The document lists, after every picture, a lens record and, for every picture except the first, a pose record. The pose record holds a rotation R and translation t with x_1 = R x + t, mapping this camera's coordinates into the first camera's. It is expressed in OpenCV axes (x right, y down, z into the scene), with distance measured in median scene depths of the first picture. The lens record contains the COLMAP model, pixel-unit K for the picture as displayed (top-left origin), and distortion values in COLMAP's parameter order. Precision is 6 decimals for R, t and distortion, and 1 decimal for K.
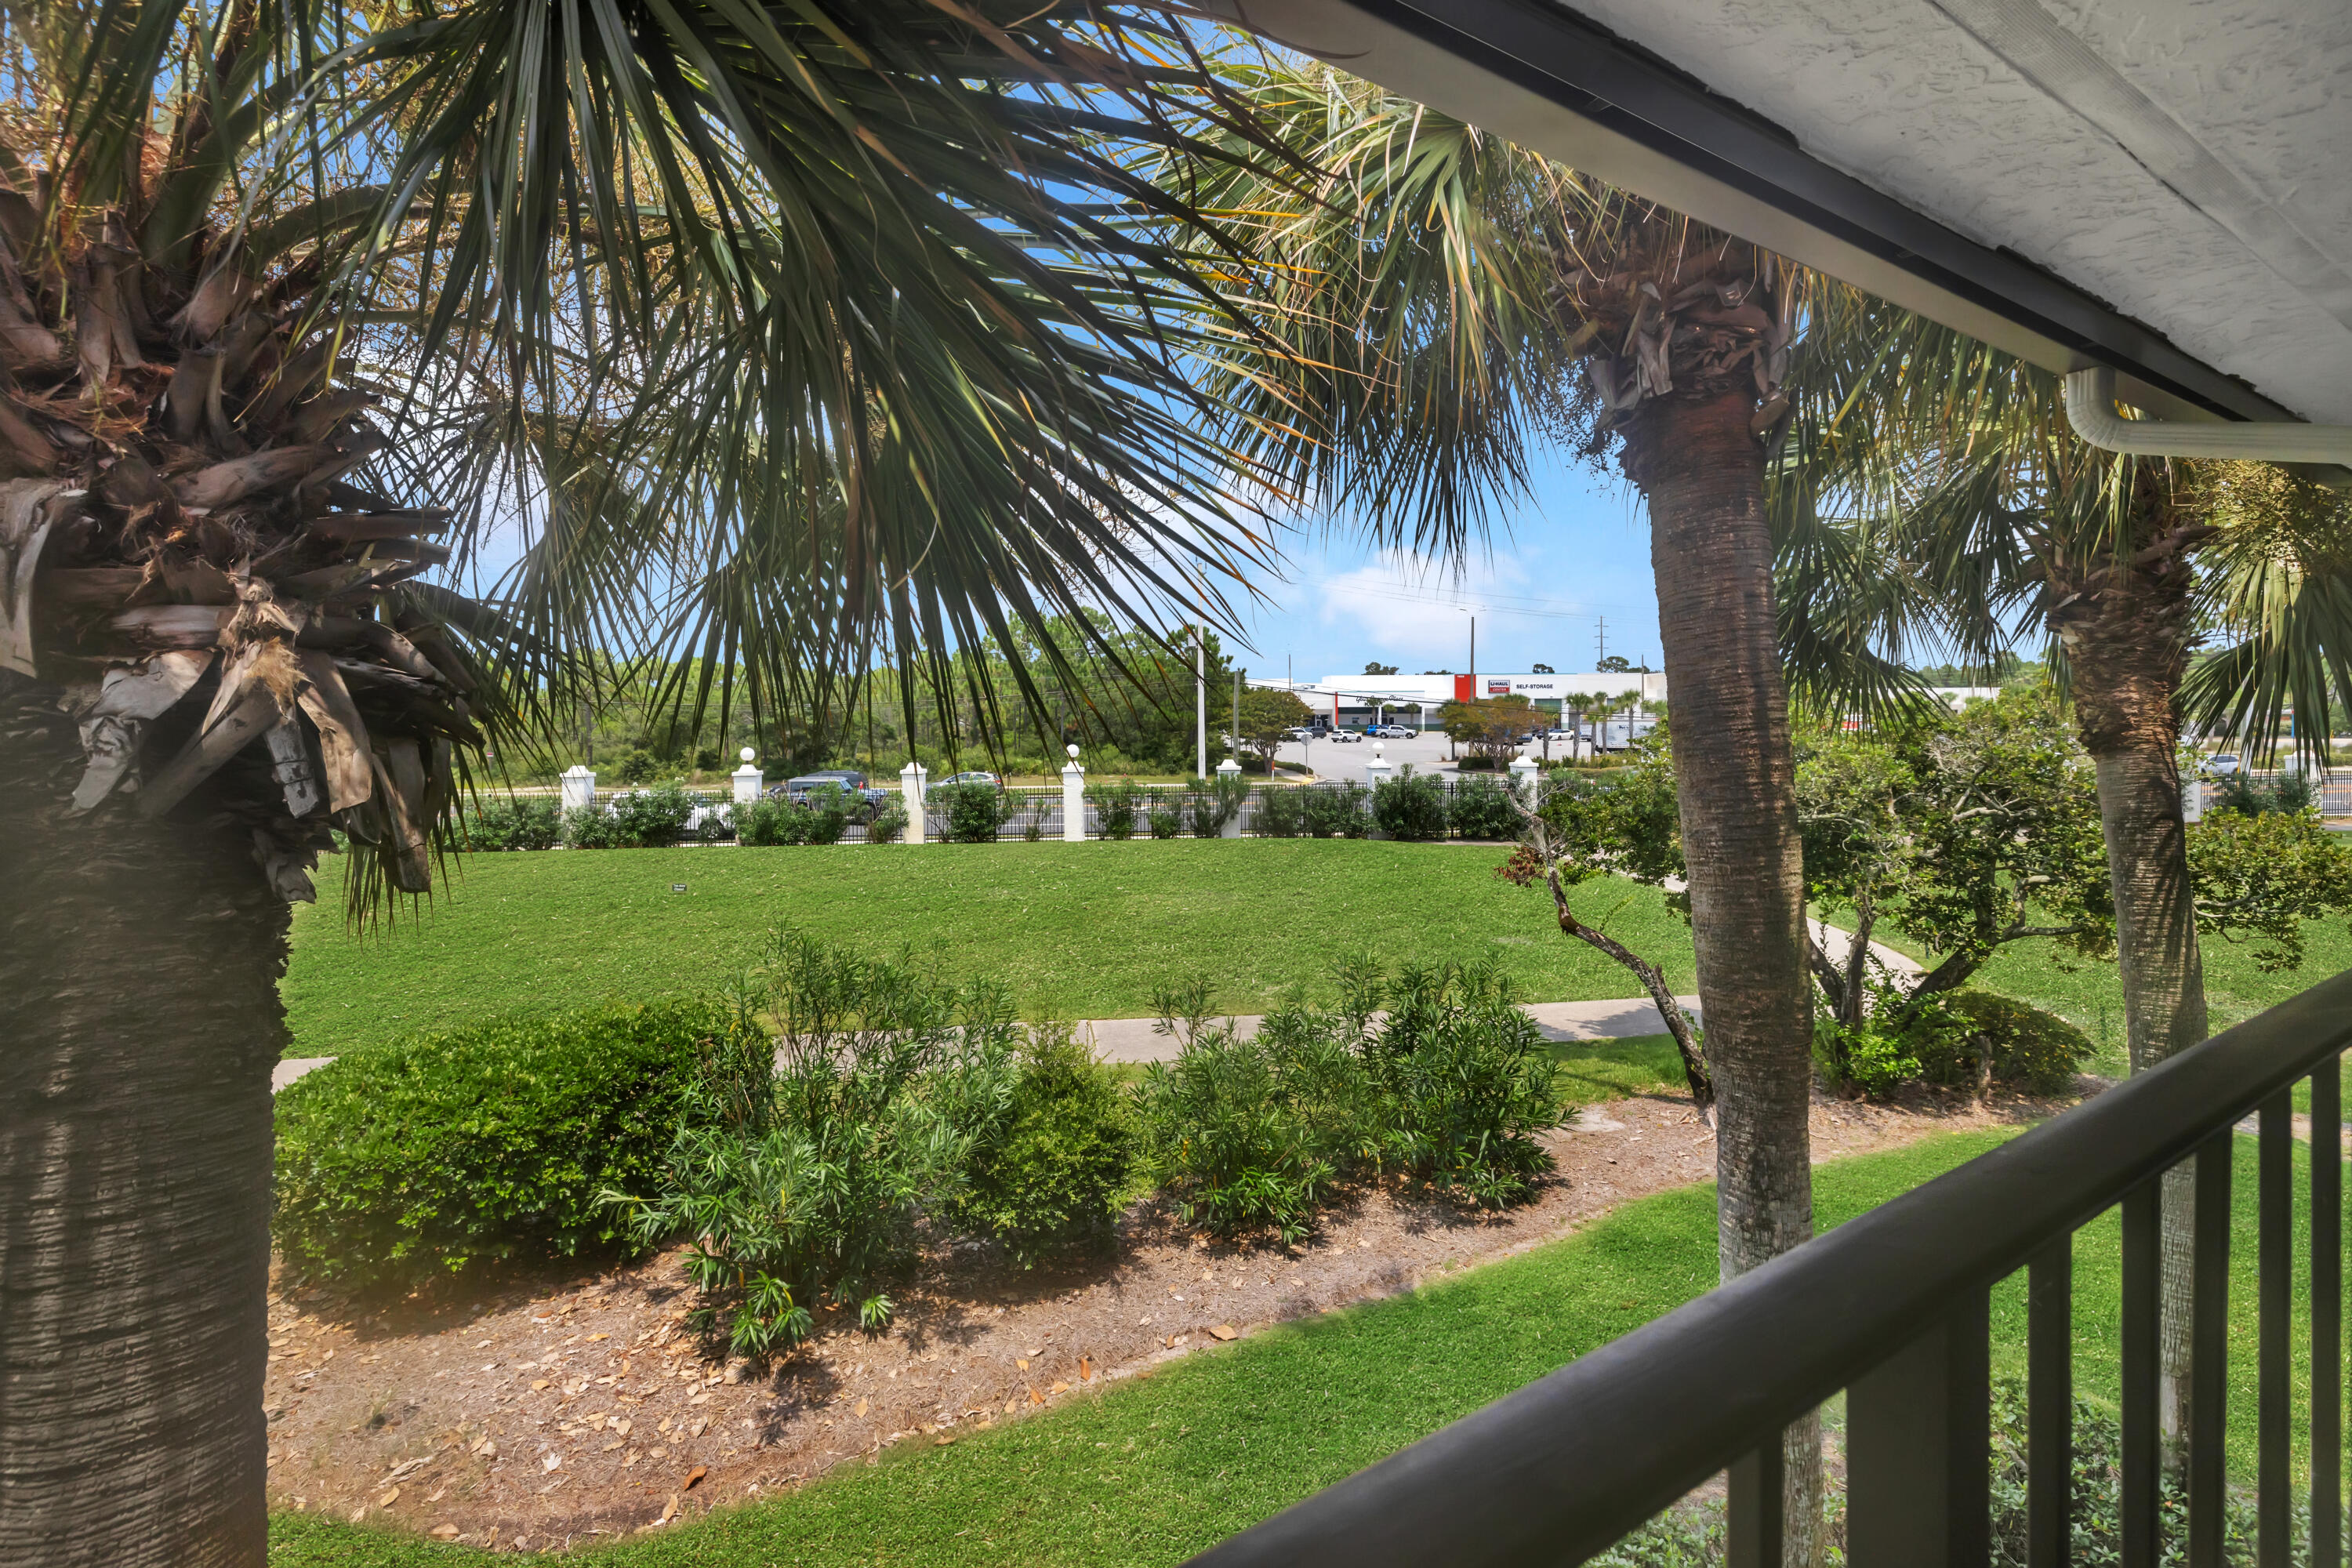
lens RADIAL K [[1004.5, 0, 1173.5], [0, 1004.5, 721.4], [0, 0, 1]] dist [-0.001374, -0.000238]
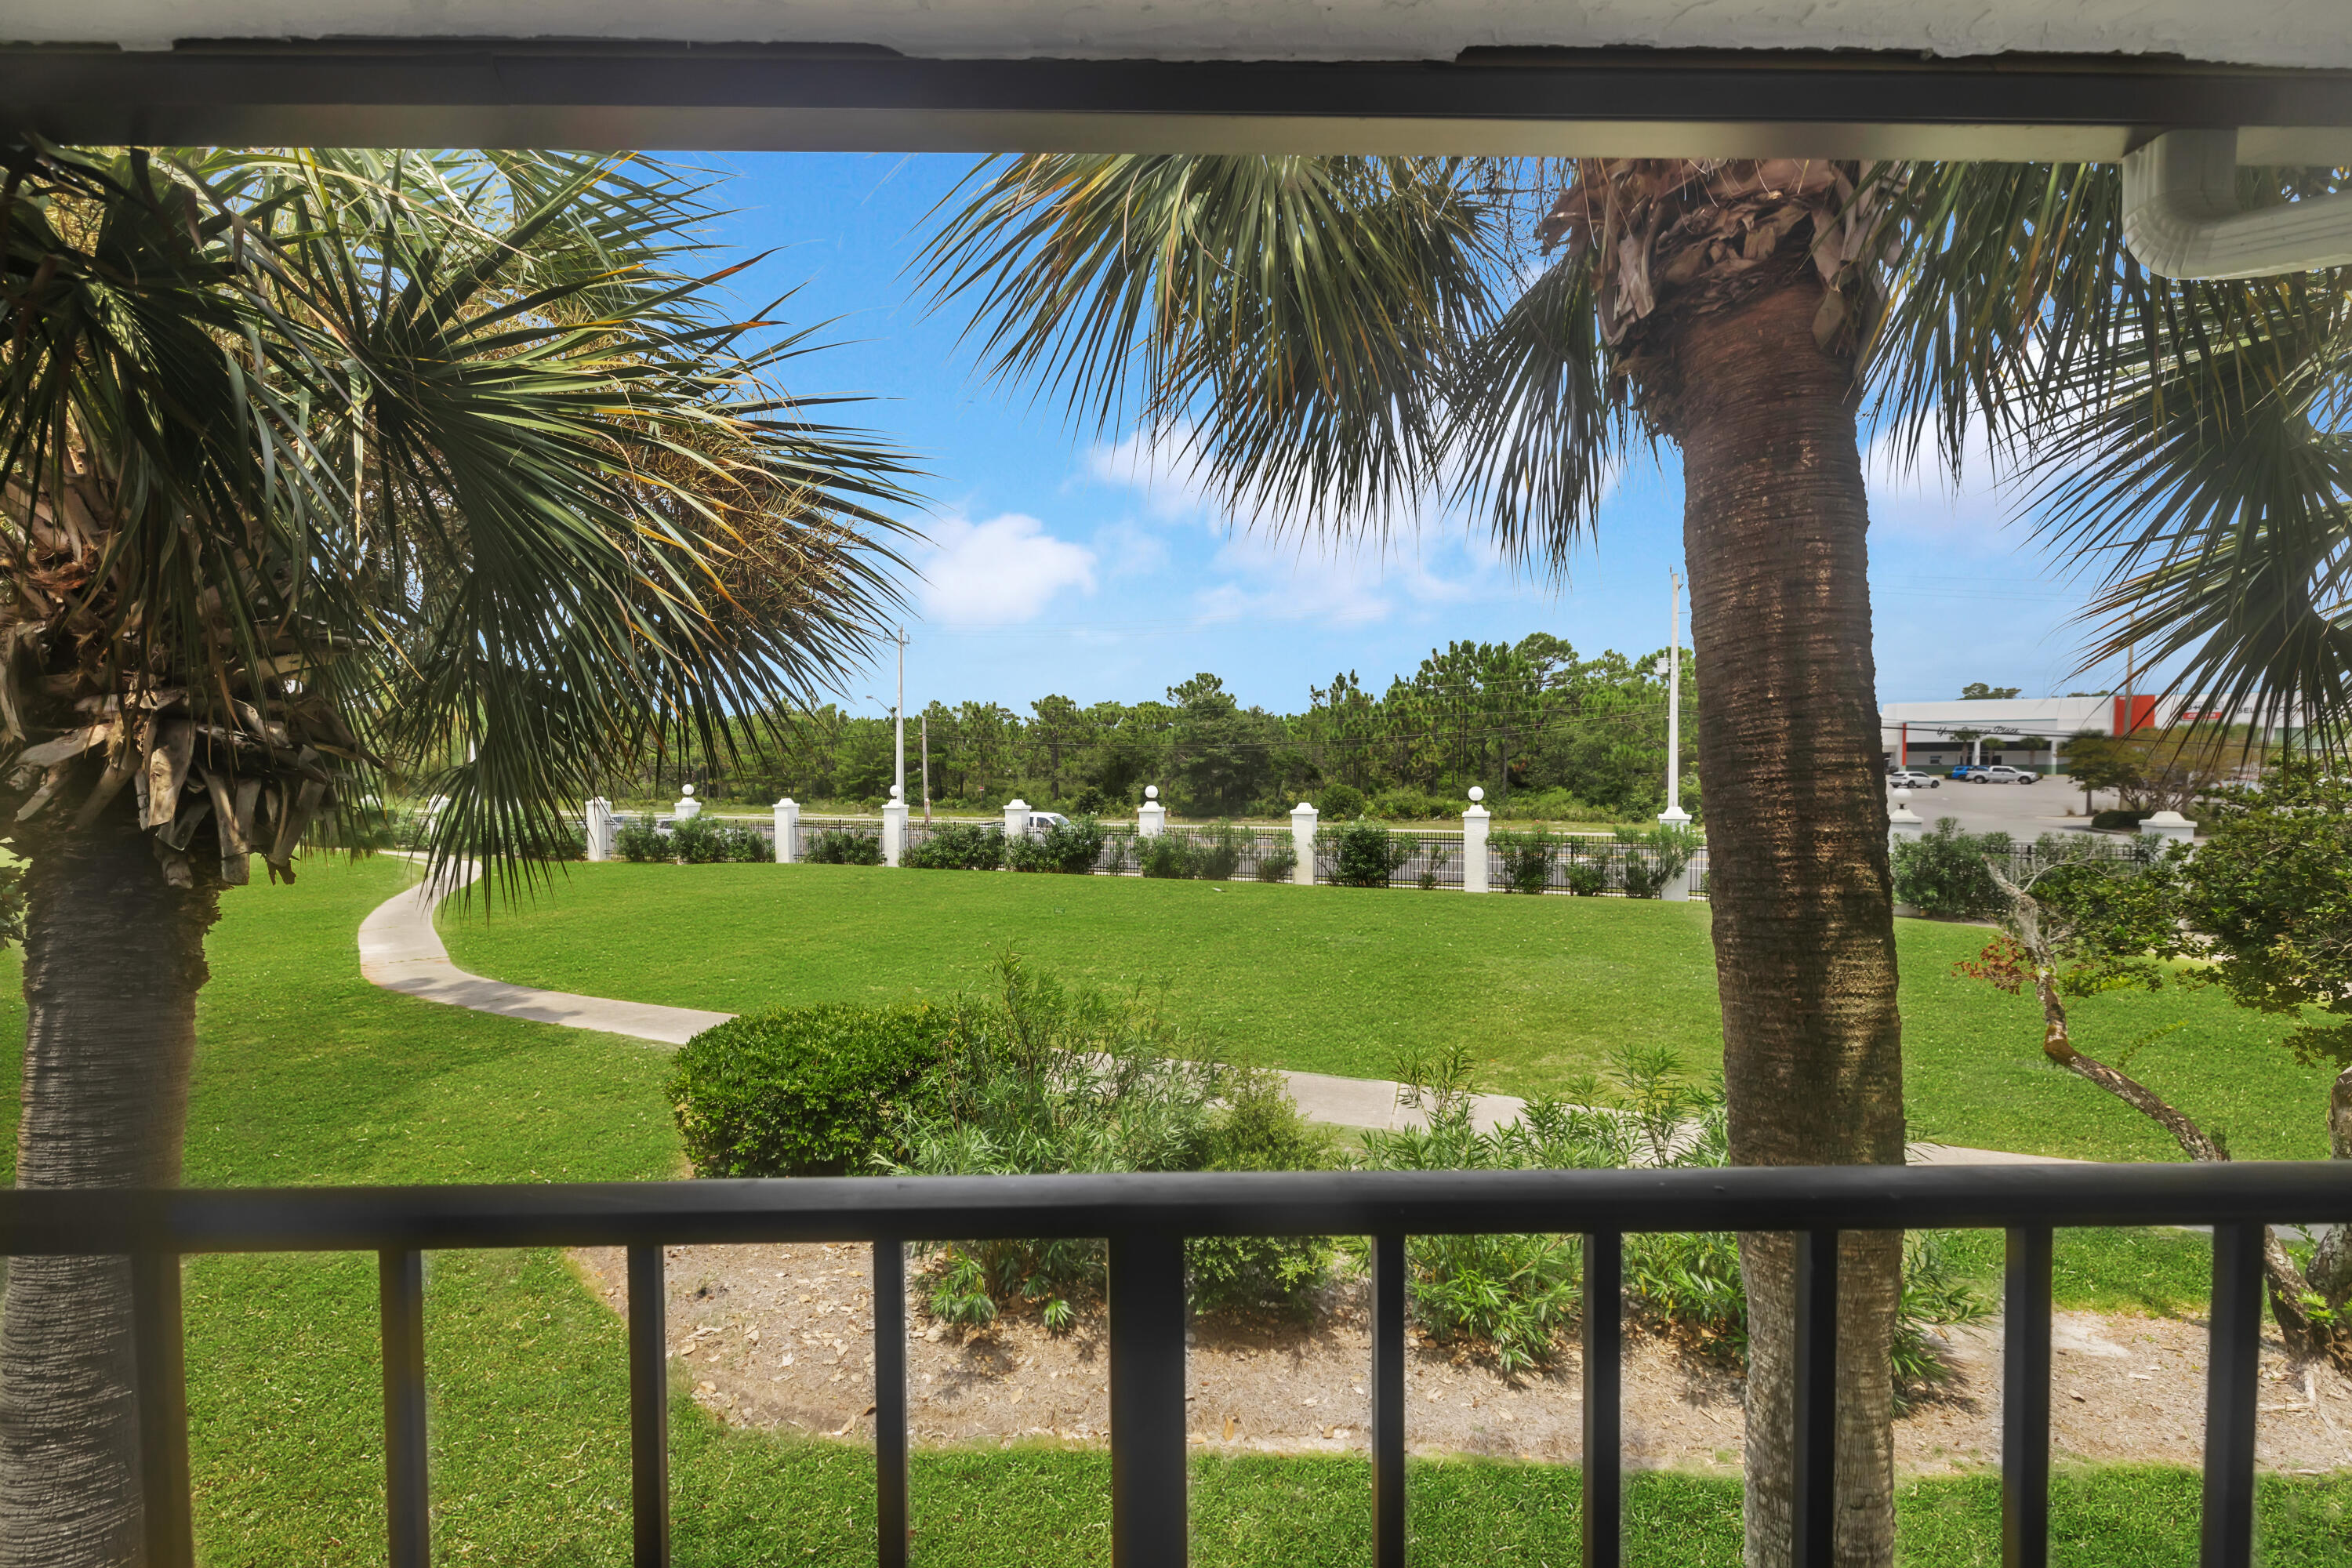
lens RADIAL K [[1022.4, 0, 1090.9], [0, 1022.4, 786.3], [0, 0, 1]] dist [0.000467, 0.000278]
pose [[0.871289, 0.012773, -0.490605, 0.060574], [-0.000488, 0.999683, 0.025159, -0.000627], [0.490771, -0.021681, 0.871019, 0.018331]]
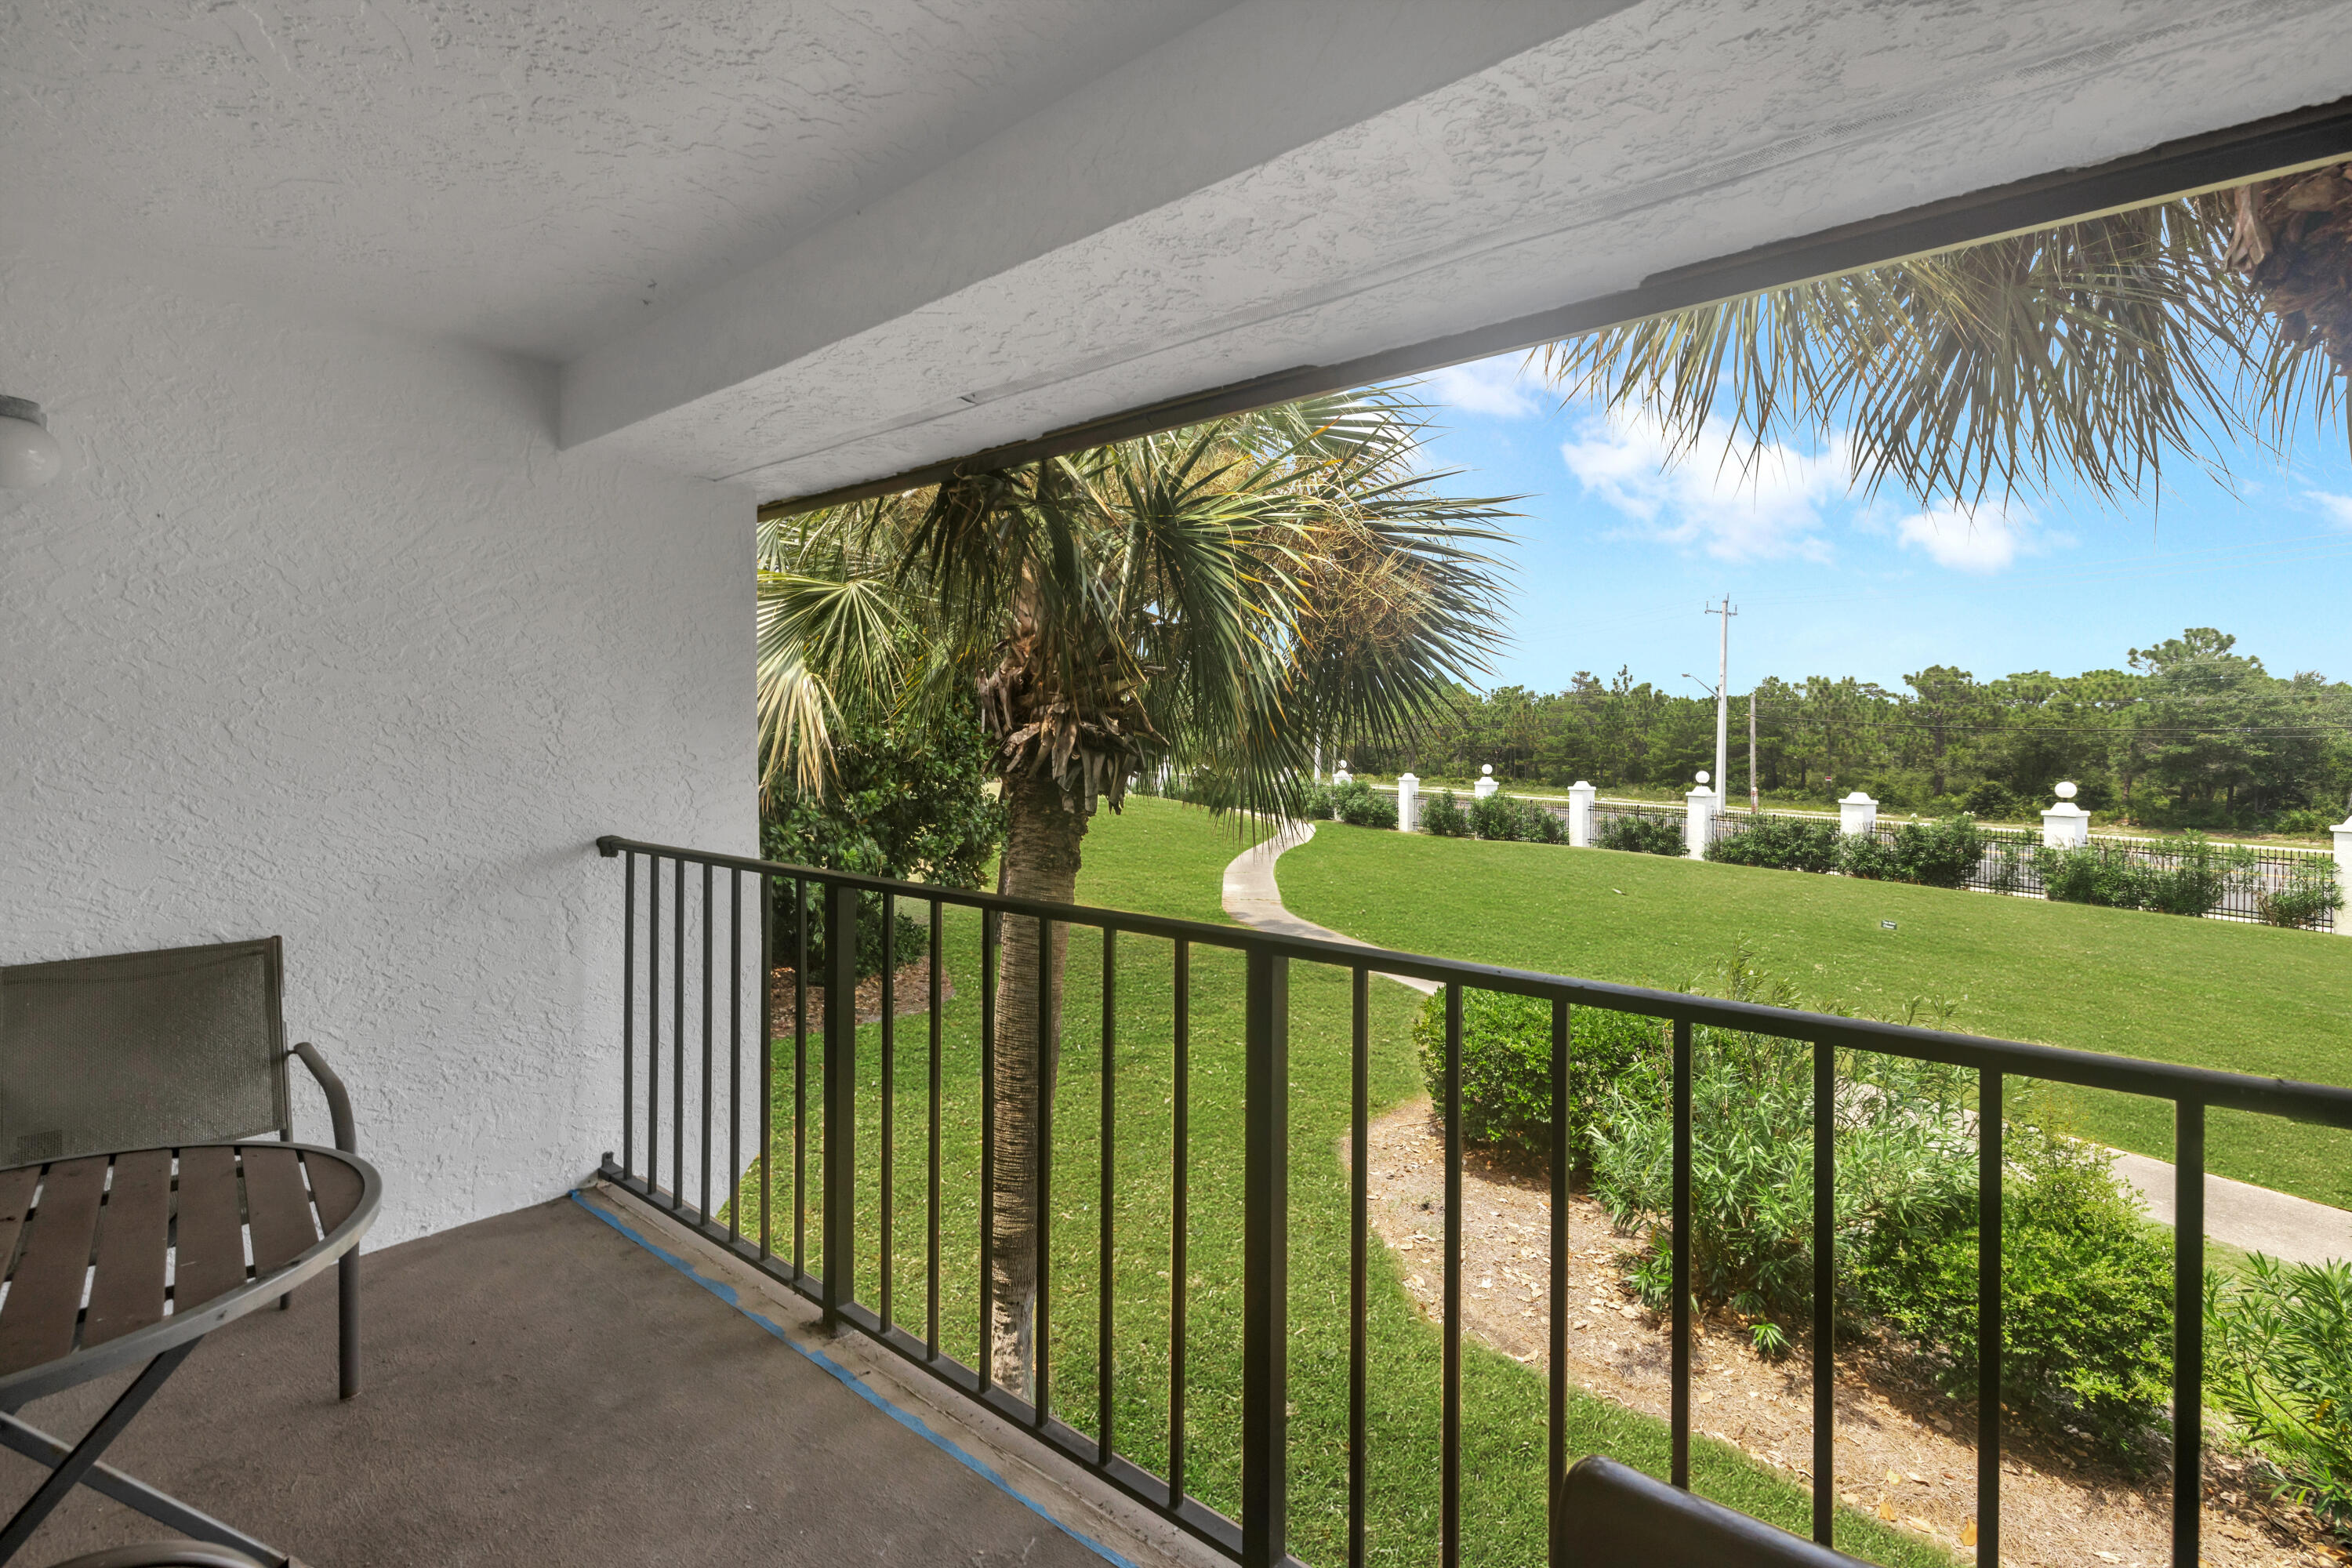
lens RADIAL K [[1026.1, 0, 1172.7], [0, 1026.1, 717.6], [0, 0, 1]] dist [0.002353, -0.000003]
pose [[0.359721, -0.012816, -0.932972, 0.109633], [-0.012779, 0.999744, -0.018660, -0.001635], [0.932972, 0.018635, 0.359466, 0.013659]]
